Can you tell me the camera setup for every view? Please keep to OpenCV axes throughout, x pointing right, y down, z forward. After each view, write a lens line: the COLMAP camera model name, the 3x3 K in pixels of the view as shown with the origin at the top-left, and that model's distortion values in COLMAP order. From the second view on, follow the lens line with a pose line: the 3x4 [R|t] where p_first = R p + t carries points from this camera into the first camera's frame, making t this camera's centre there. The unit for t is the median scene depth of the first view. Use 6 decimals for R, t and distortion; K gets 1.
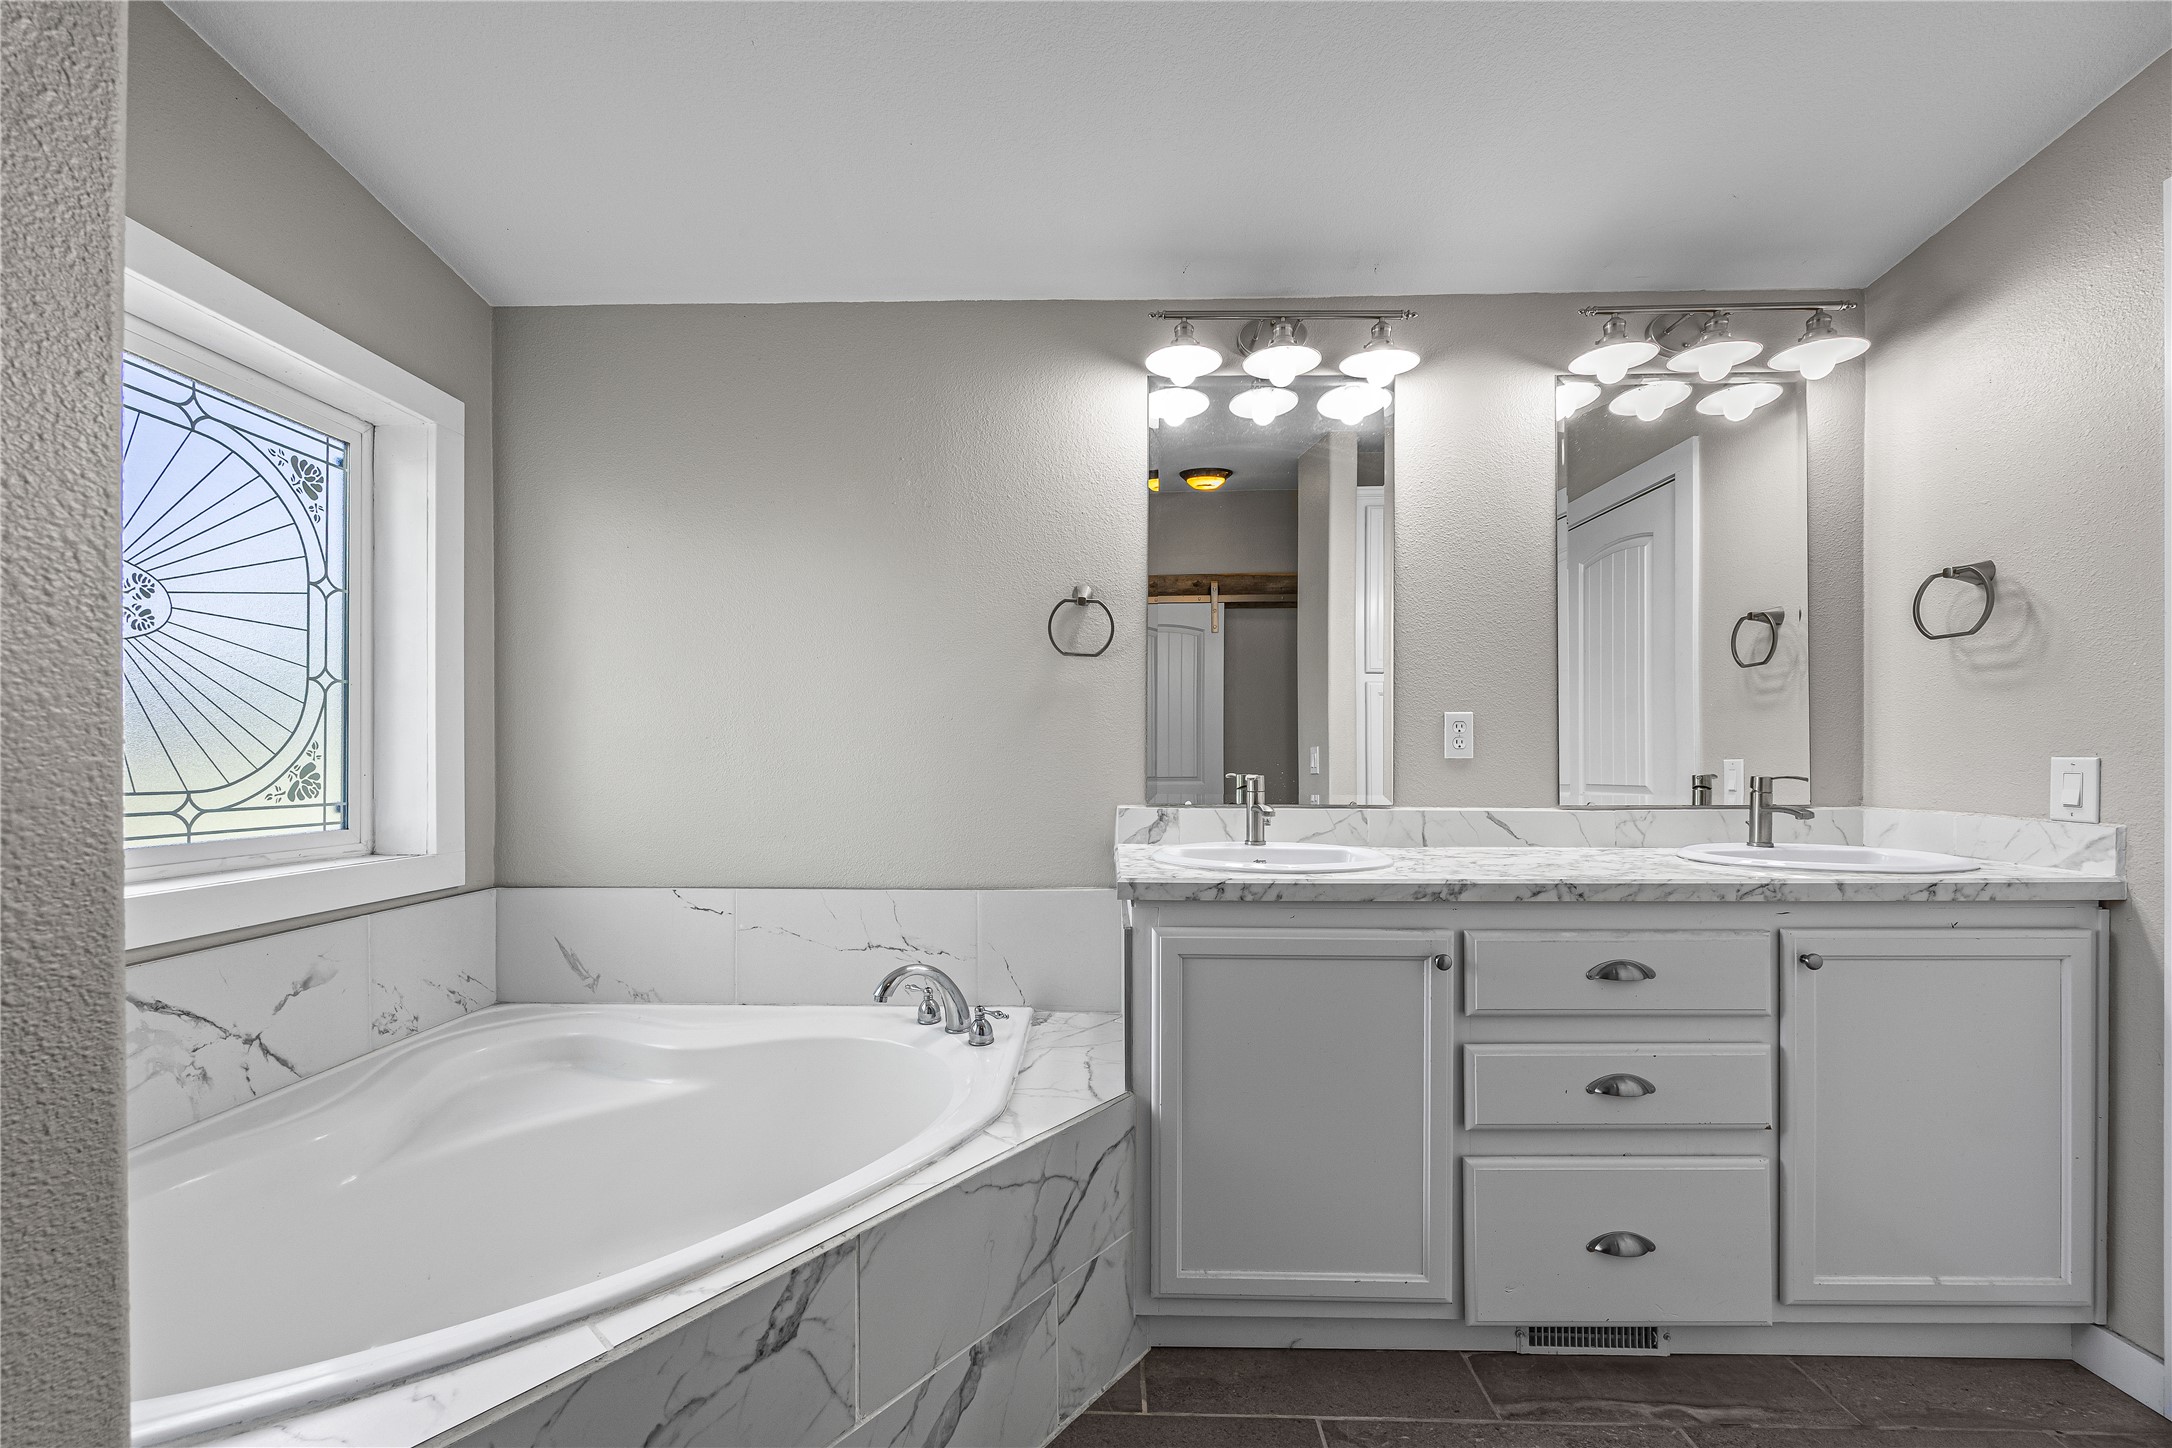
lens RADIAL K [[850.3, 0, 1093.1], [0, 850.3, 760.9], [0, 0, 1]] dist [-0.002176, -0.000452]
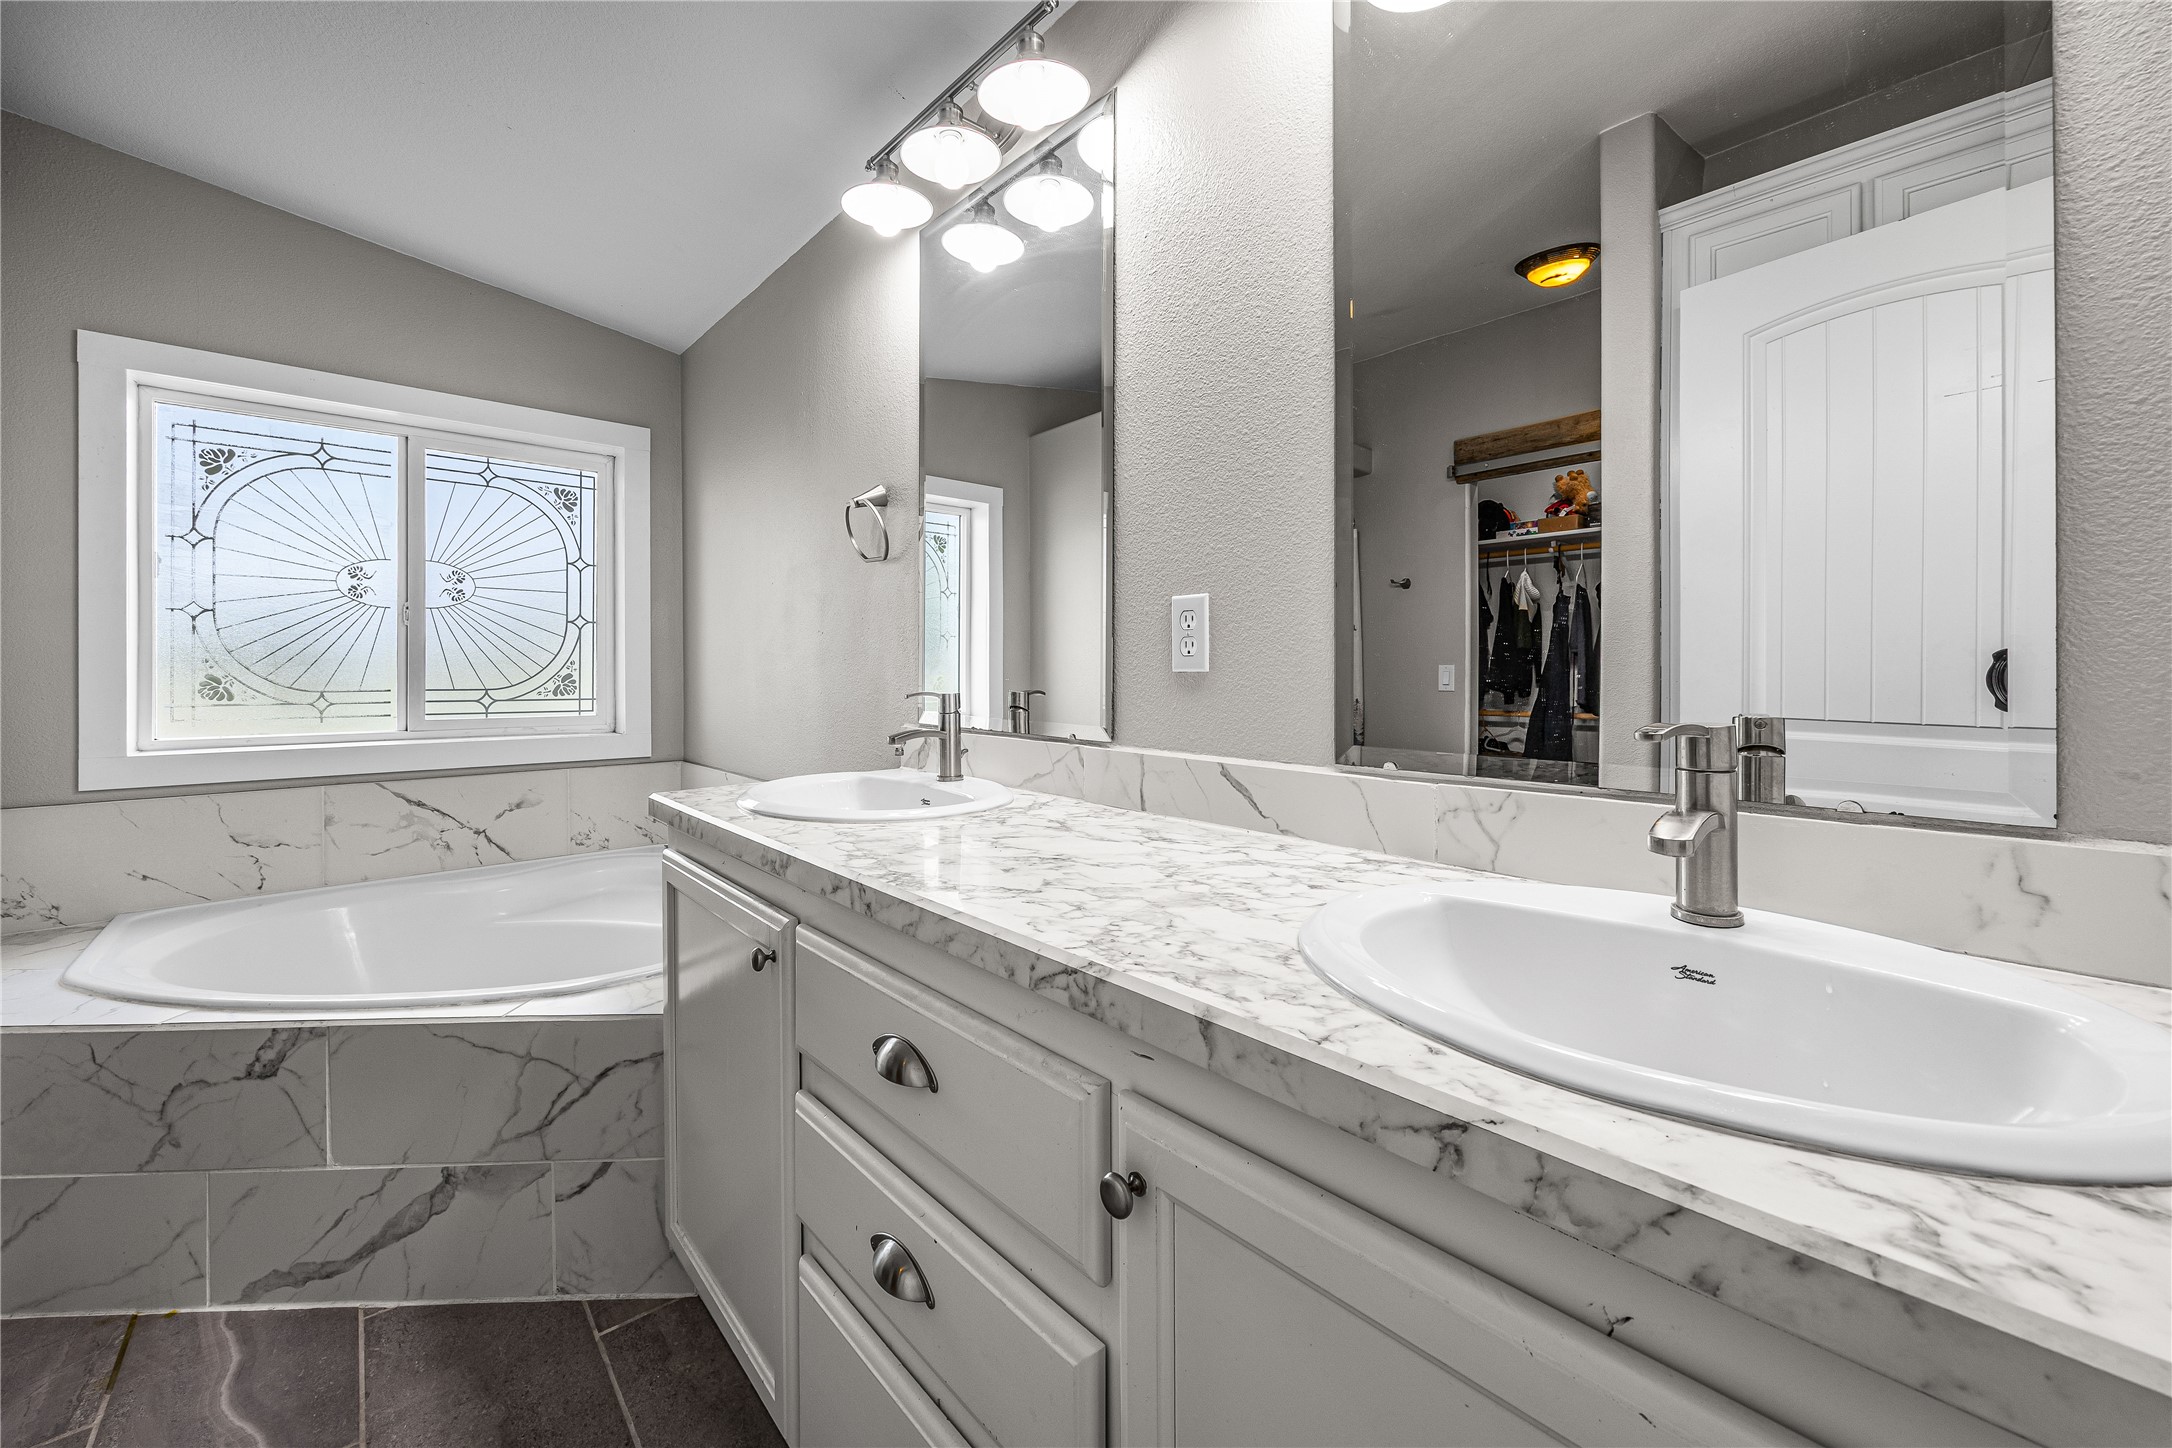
lens RADIAL K [[861.7, 0, 1079.2], [0, 861.7, 677.8], [0, 0, 1]] dist [-0.001509, -0.000128]
pose [[0.668341, 0.006967, -0.743822, 1.108683], [-0.002189, 0.999970, 0.007399, -0.004054], [0.743852, -0.003317, 0.668336, 0.709636]]
